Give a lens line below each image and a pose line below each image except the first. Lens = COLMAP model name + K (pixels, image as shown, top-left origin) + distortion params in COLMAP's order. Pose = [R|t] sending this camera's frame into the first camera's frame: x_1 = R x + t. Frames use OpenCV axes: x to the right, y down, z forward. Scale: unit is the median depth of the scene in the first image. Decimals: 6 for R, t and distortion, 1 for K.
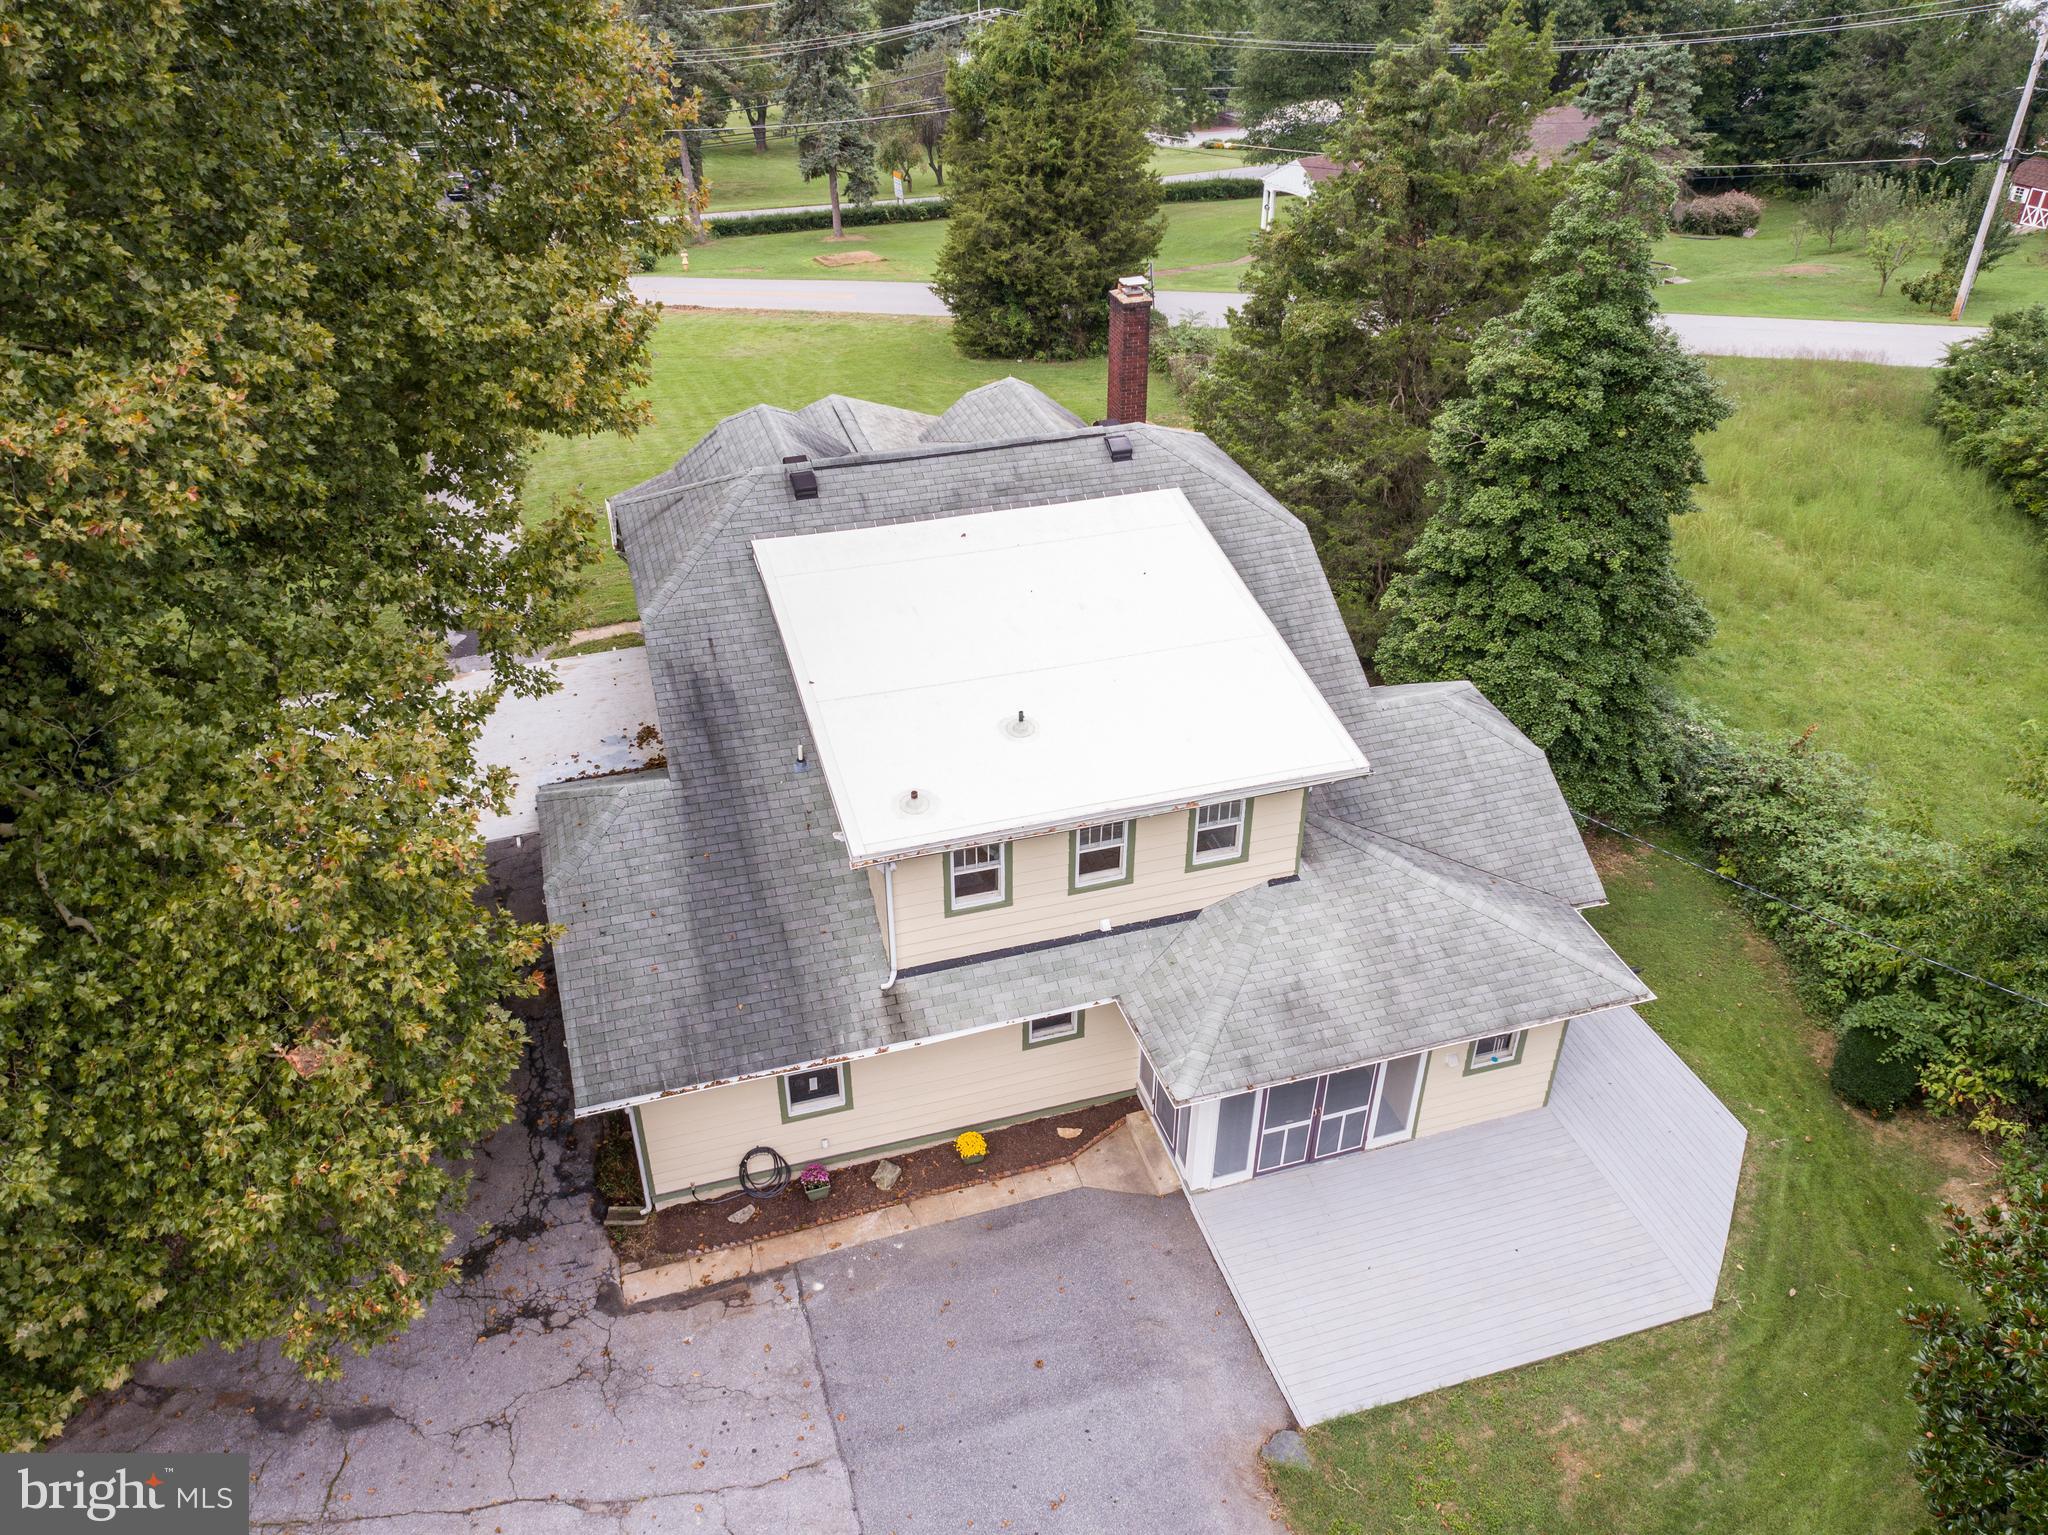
lens RADIAL K [[1544.1, 0, 1024.0], [0, 1544.1, 767.5], [0, 0, 1]] dist [-0.002420, -0.000455]
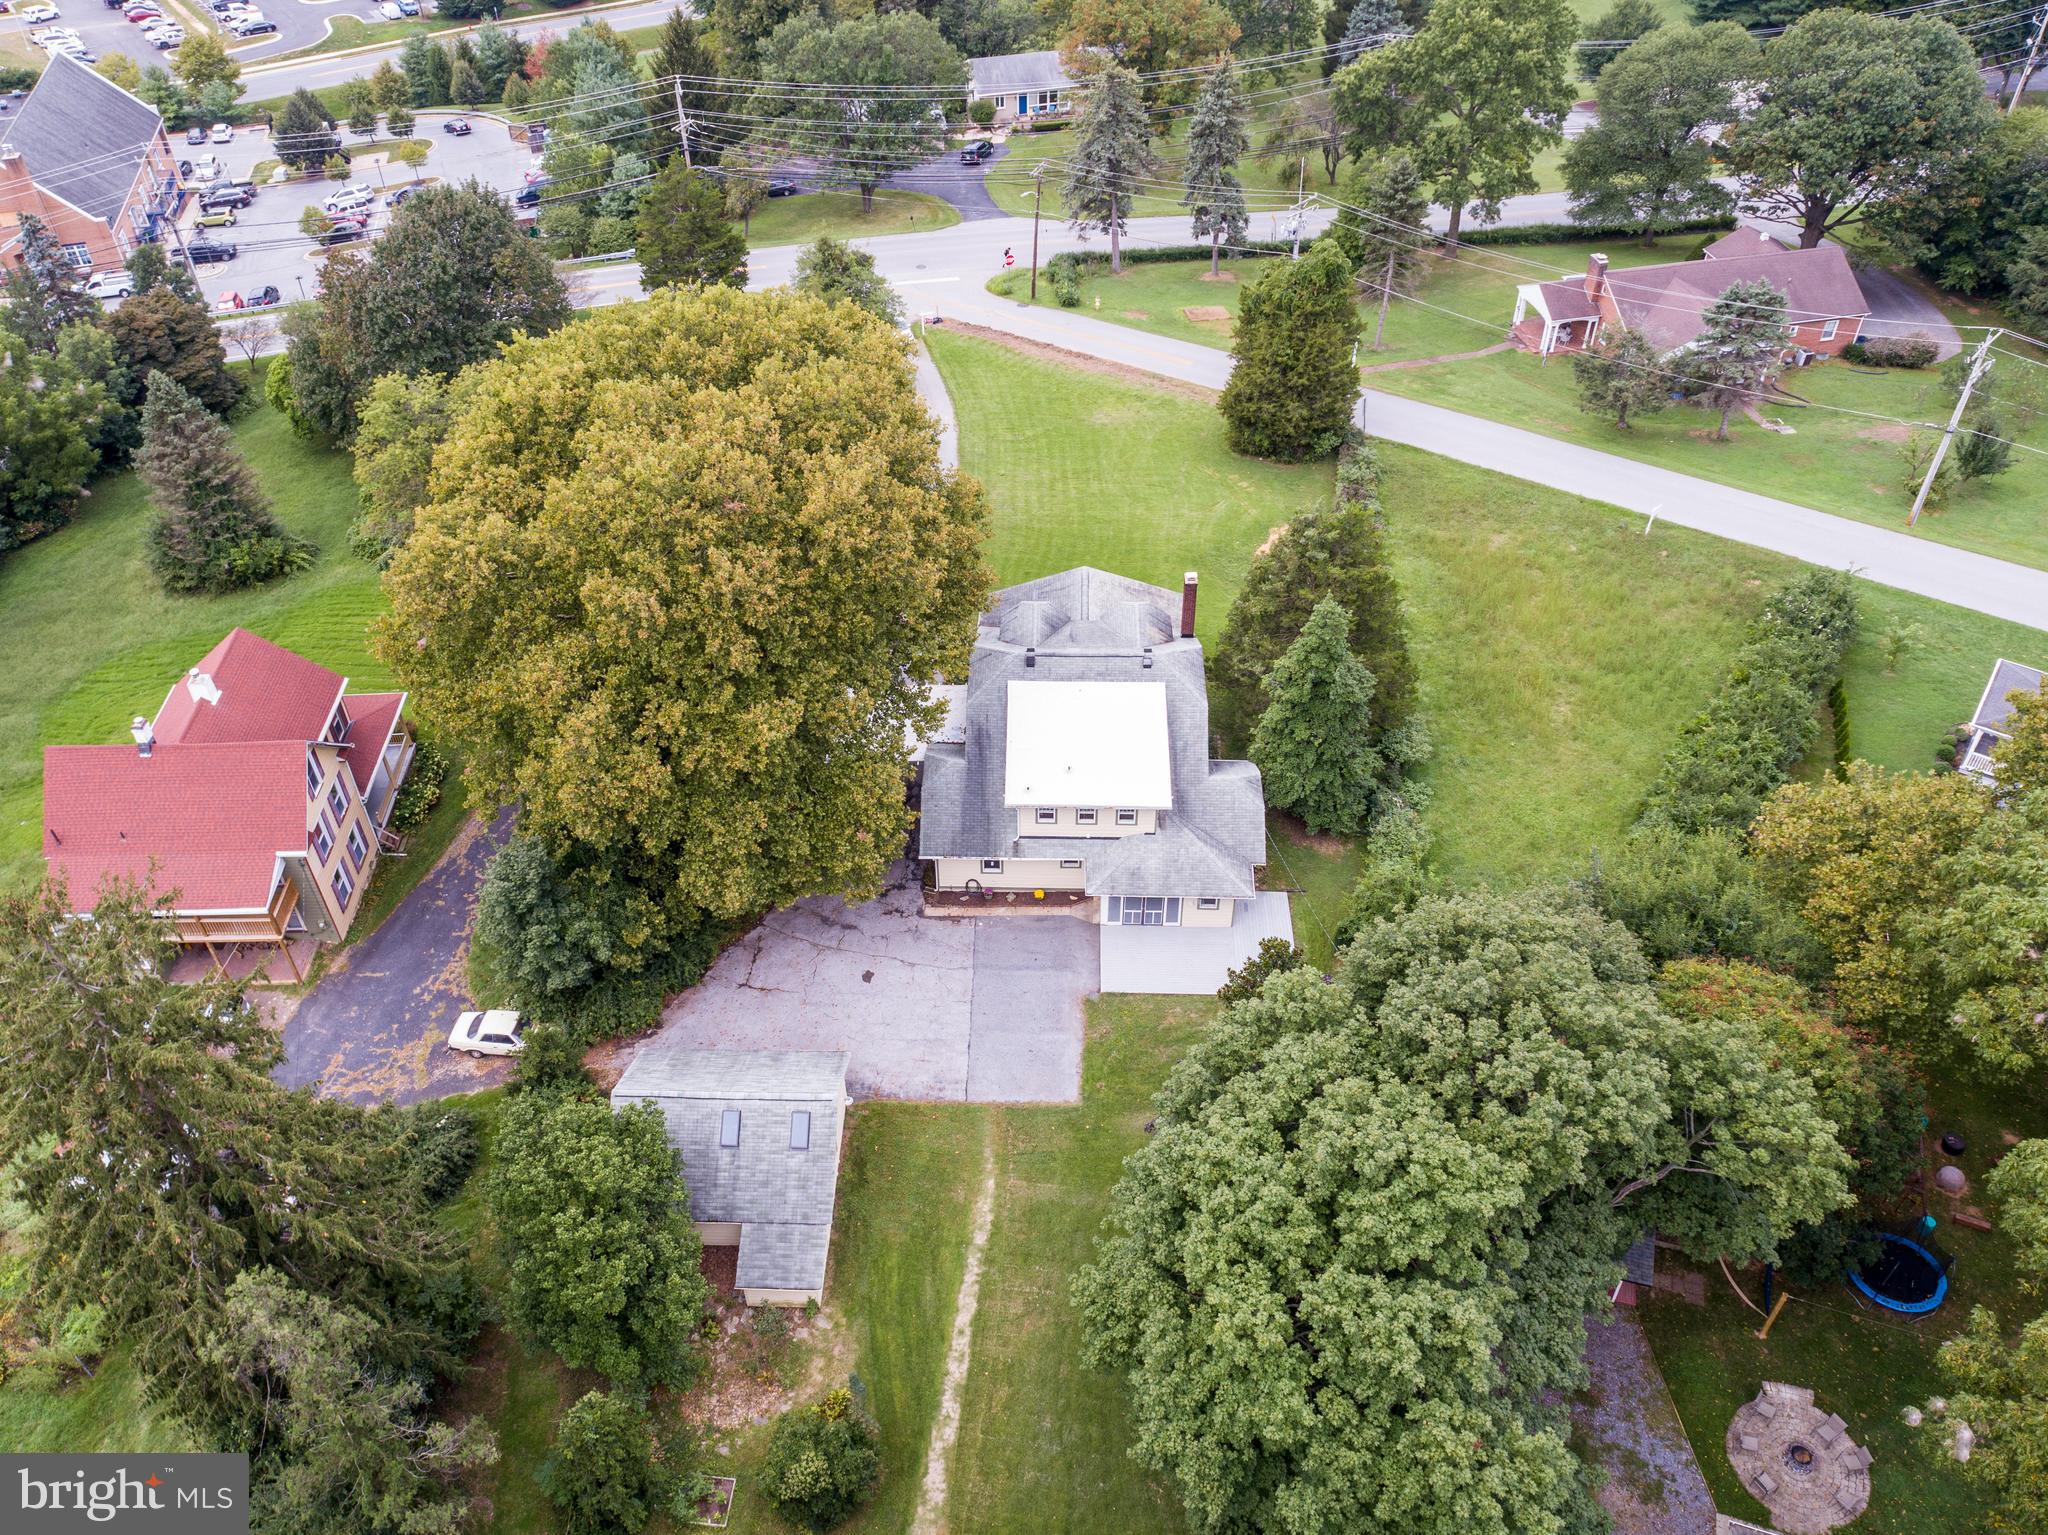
lens RADIAL K [[1544.1, 0, 1024.0], [0, 1544.1, 767.5], [0, 0, 1]] dist [-0.002420, -0.000455]
pose [[0.949313, 0.207080, -0.236482, 0.632604], [-0.169857, 0.970975, 0.168394, -0.530028], [0.264489, -0.119690, 0.956933, -1.984255]]
